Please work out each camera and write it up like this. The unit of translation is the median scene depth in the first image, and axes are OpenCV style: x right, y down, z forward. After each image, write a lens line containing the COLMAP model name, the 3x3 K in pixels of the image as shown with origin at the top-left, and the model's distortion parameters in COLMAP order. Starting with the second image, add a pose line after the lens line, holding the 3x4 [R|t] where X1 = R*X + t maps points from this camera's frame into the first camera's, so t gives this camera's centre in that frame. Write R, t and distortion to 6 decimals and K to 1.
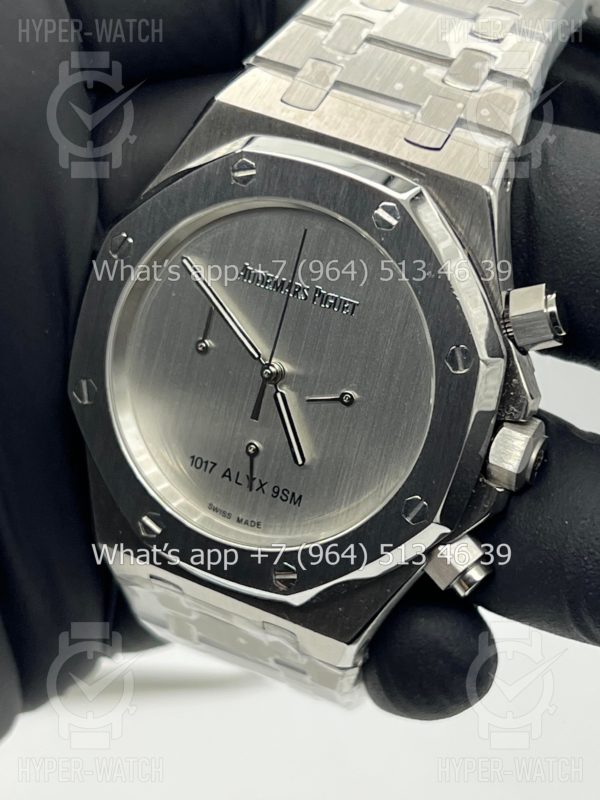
lens RADIAL K [[1875.2, 0, 293.9], [0, 1875.2, 398.7], [0, 0, 1]] dist [0.293854, 0.000000]
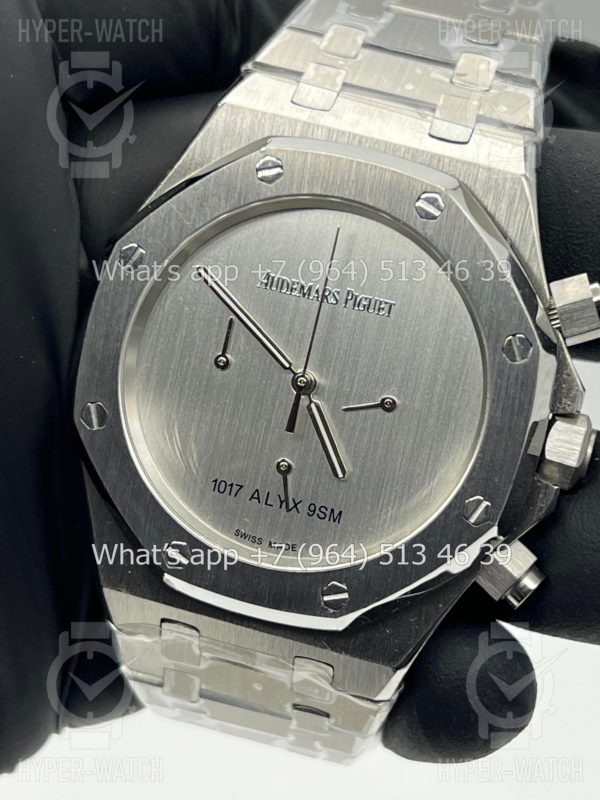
lens RADIAL K [[1875.2, 0, 301.4], [0, 1875.2, 402.7], [0, 0, 1]] dist [0.293854, 0.000000]
pose [[0.972518, -0.040015, 0.229364, -0.229055], [0.065369, 0.992424, -0.104028, 0.094131], [-0.223464, 0.116162, 0.967766, 0.087765]]
